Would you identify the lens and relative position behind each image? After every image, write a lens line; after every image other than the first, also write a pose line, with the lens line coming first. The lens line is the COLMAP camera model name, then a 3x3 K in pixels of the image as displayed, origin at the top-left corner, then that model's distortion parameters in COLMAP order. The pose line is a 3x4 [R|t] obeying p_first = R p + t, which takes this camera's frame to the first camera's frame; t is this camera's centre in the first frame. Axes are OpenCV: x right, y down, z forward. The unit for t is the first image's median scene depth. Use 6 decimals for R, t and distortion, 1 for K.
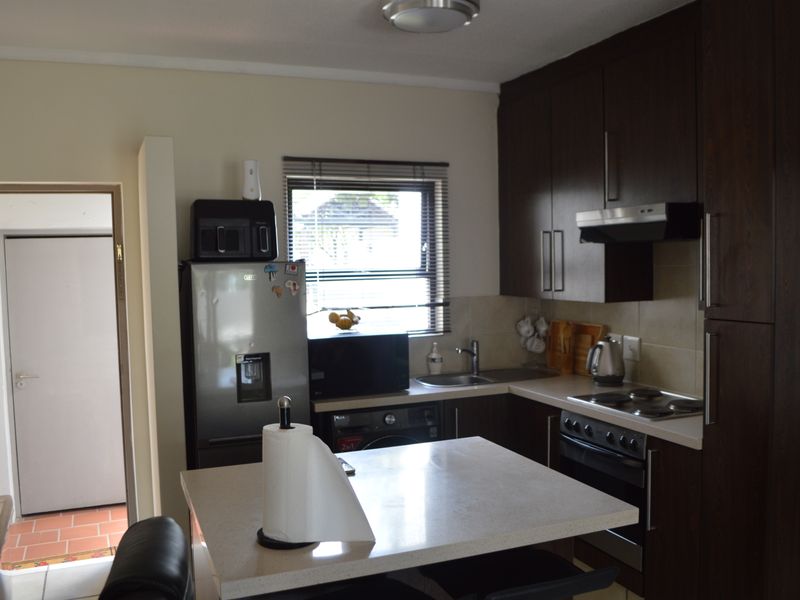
lens RADIAL K [[725.9, 0, 401.1], [0, 725.9, 304.5], [0, 0, 1]] dist [-0.078530, 0.005978]
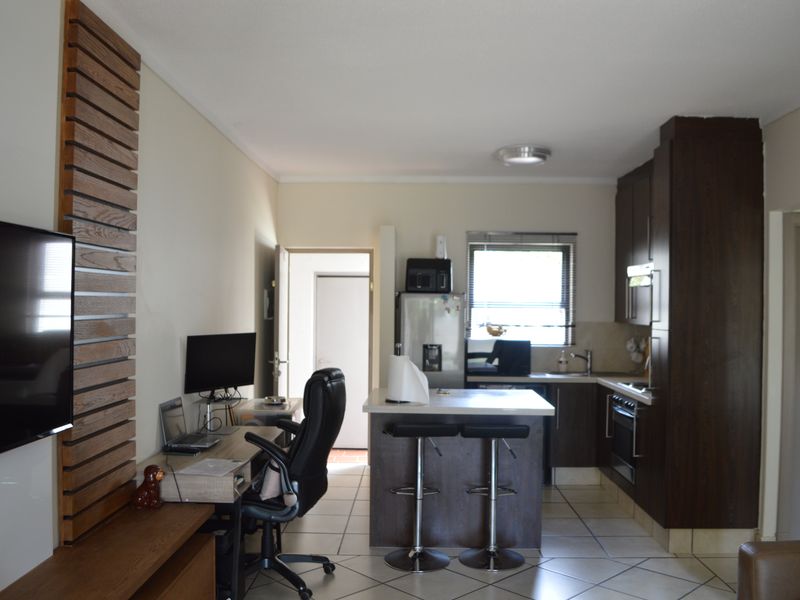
lens RADIAL K [[725.9, 0, 401.1], [0, 725.9, 304.5], [0, 0, 1]] dist [-0.078530, 0.005978]
pose [[0.914706, 0.029406, -0.403049, 0.364314], [-0.052662, 0.997518, -0.046736, 0.047234], [0.400675, 0.063975, 0.913984, -0.556383]]
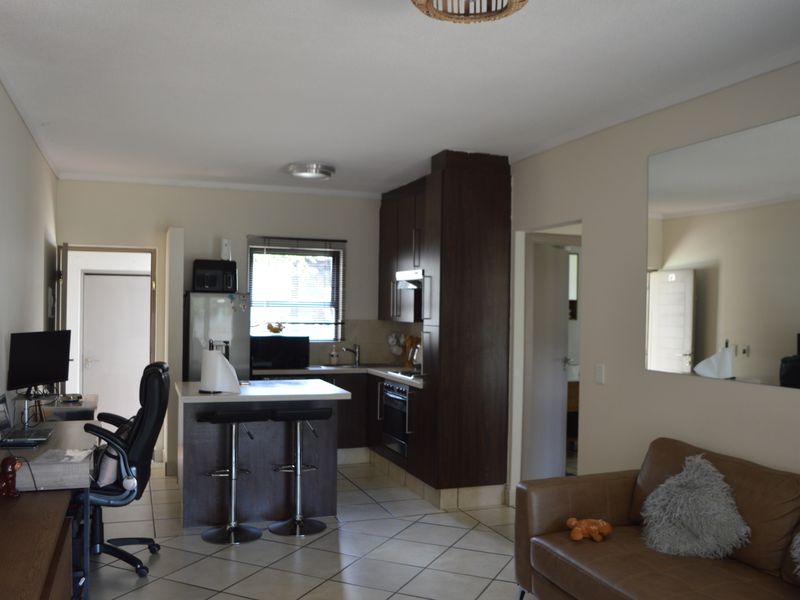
lens RADIAL K [[725.9, 0, 401.1], [0, 725.9, 304.5], [0, 0, 1]] dist [-0.078530, 0.005978]
pose [[0.998696, 0.034884, -0.037284, 0.278450], [-0.037171, 0.997352, -0.062505, 0.060497], [0.035004, 0.063809, 0.997348, -0.730177]]
